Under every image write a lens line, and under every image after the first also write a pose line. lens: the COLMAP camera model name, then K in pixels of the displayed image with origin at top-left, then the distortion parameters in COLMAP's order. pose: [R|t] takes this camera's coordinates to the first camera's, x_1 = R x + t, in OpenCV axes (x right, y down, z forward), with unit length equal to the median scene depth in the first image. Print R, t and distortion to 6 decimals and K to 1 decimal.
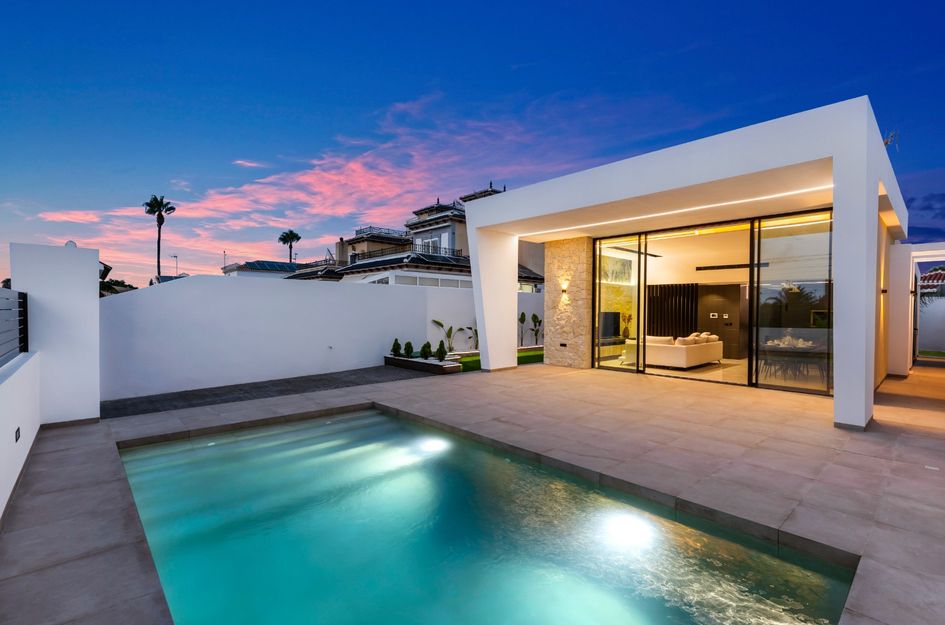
lens RADIAL K [[427.1, 0, 474.3], [0, 427.1, 314.3], [0, 0, 1]] dist [0.000701, 0.005944]
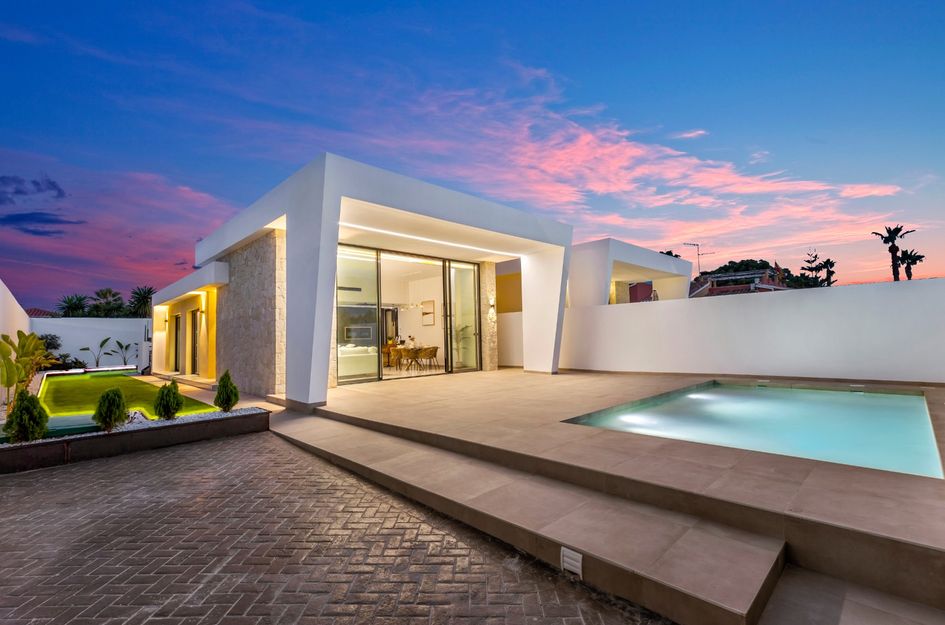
lens RADIAL K [[427.1, 0, 474.3], [0, 427.1, 314.3], [0, 0, 1]] dist [0.000701, 0.005944]
pose [[-0.024212, 0.043866, 0.998744, -0.618312], [0.031798, 0.998565, -0.043087, 0.024942], [-0.999201, 0.030715, -0.025572, 0.716109]]
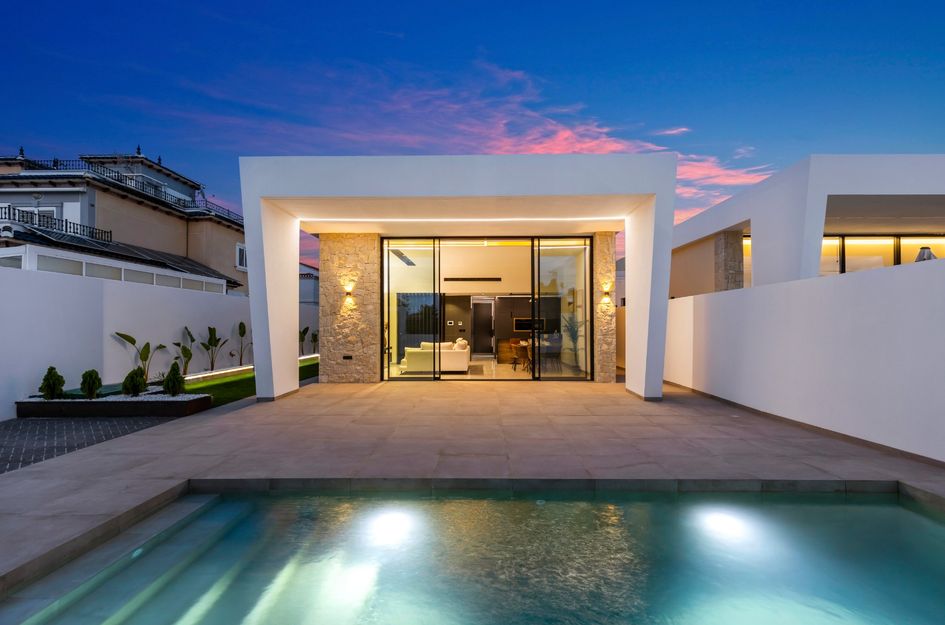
lens RADIAL K [[427.1, 0, 474.3], [0, 427.1, 314.3], [0, 0, 1]] dist [0.000701, 0.005944]
pose [[0.694139, 0.009587, 0.719777, -0.230631], [0.015281, 0.999490, -0.028049, 0.014303], [-0.719679, 0.030468, 0.693638, 0.234563]]
